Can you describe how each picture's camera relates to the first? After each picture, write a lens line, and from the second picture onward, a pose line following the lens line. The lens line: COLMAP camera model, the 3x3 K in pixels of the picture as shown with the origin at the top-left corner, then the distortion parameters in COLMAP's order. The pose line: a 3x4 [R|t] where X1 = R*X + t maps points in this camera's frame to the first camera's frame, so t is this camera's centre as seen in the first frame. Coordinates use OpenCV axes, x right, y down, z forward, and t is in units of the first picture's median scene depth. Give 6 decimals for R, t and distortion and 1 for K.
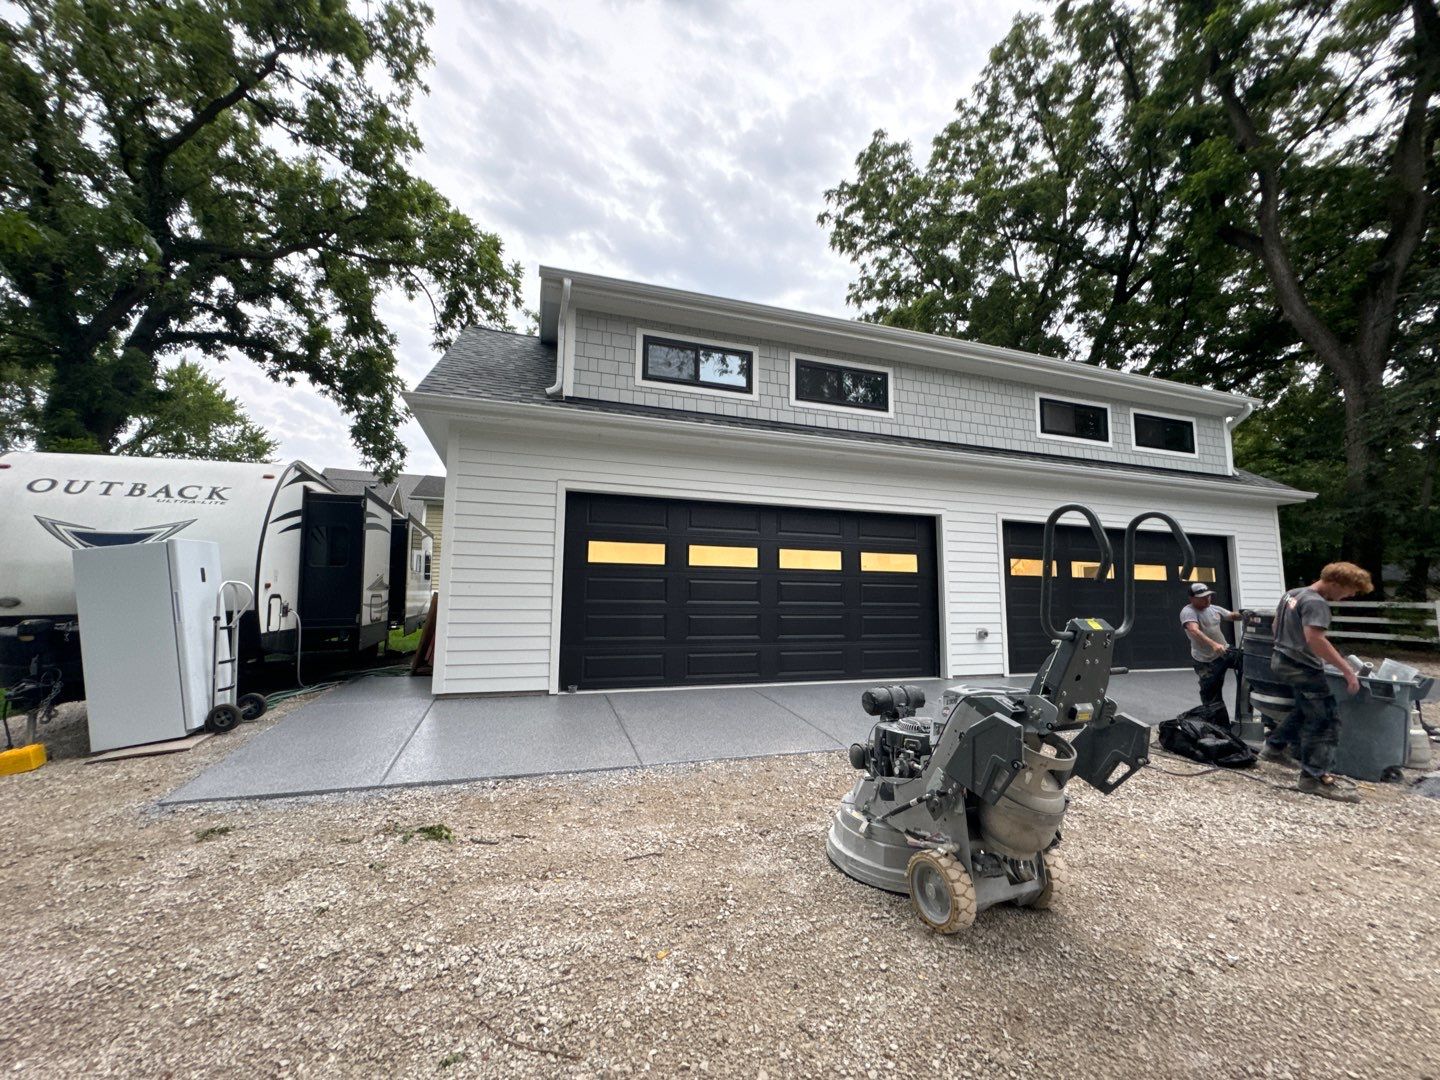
lens RADIAL K [[568.7, 0, 723.2], [0, 568.7, 541.7], [0, 0, 1]] dist [-0.006231, 0.000651]
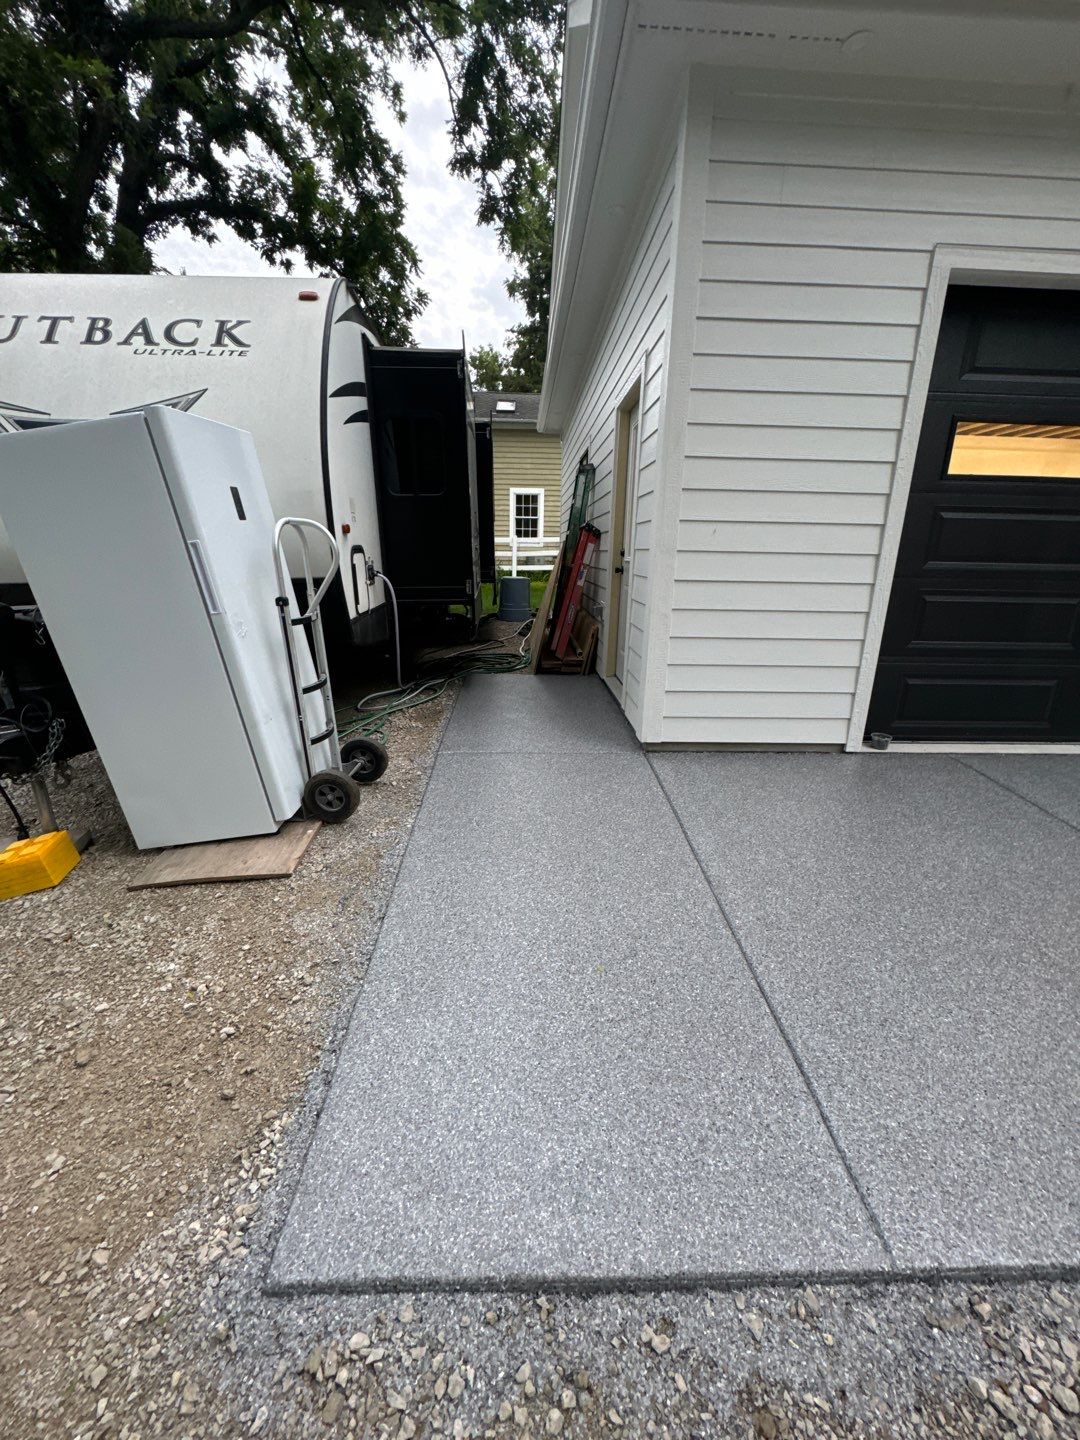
lens RADIAL K [[568.7, 0, 540.0], [0, 568.7, 720.0], [0, 0, 1]] dist [-0.006231, 0.000651]
pose [[0.957076, 0.092106, -0.274813, -0.407853], [0.021146, 0.923446, 0.383146, 0.037360], [0.289065, -0.372511, 0.881860, 0.451499]]
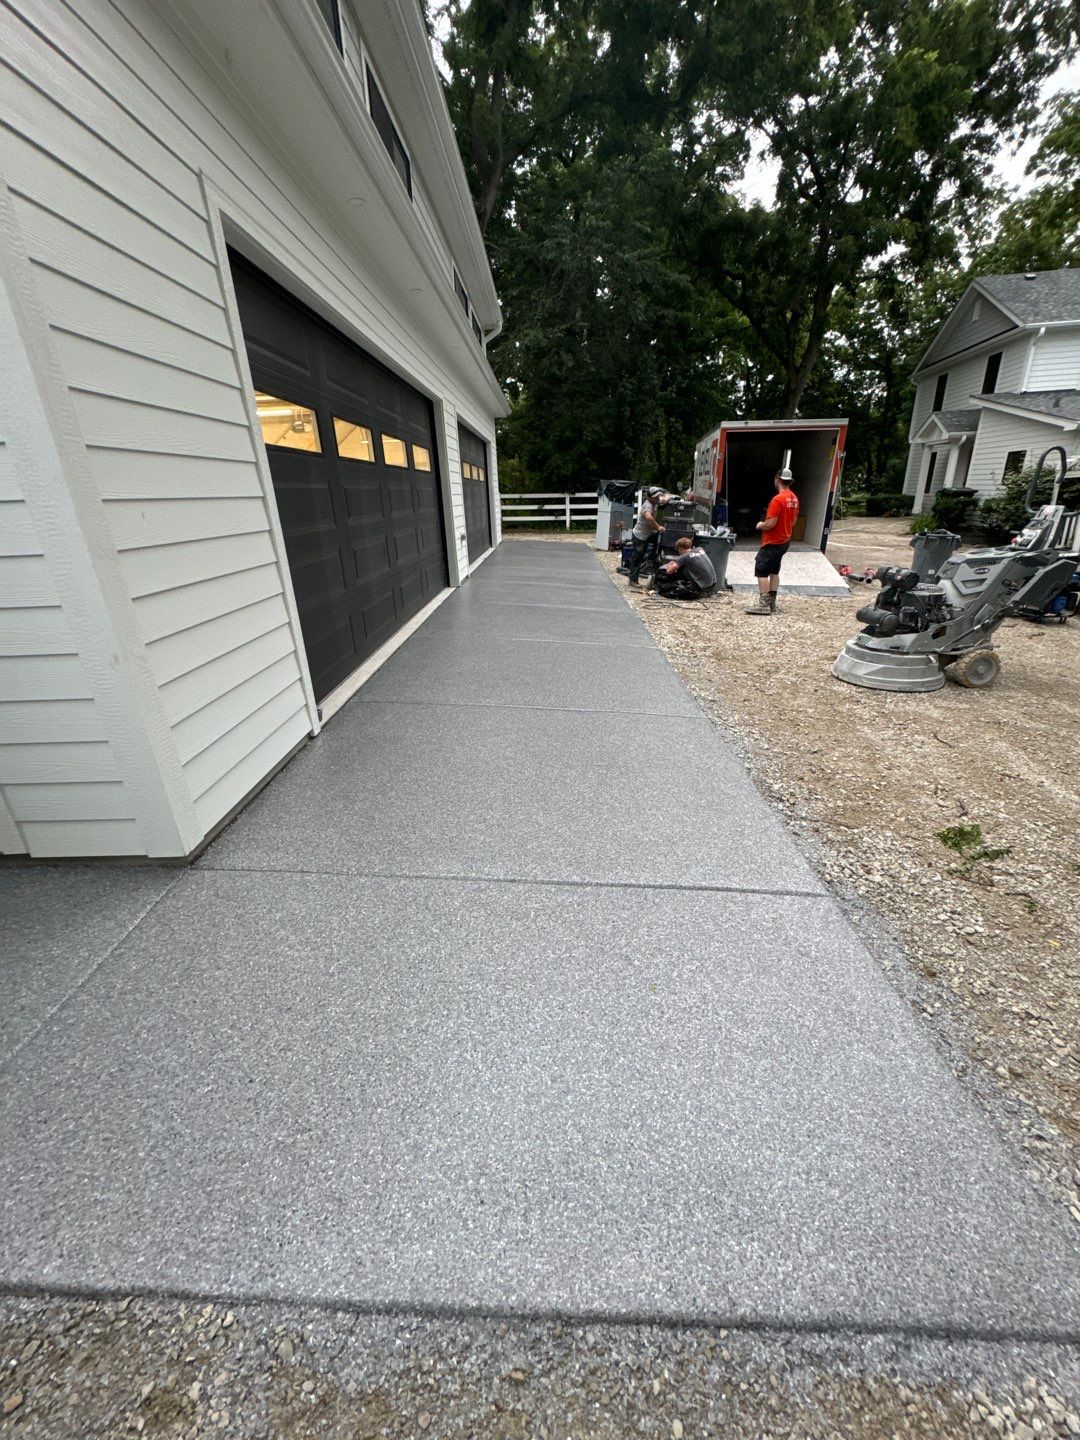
lens RADIAL K [[568.7, 0, 540.0], [0, 568.7, 720.0], [0, 0, 1]] dist [-0.006231, 0.000651]
pose [[0.346320, -0.371731, 0.861324, -0.625038], [-0.053340, 0.908854, 0.413691, 0.038179], [-0.936599, -0.189213, 0.294926, 0.639599]]
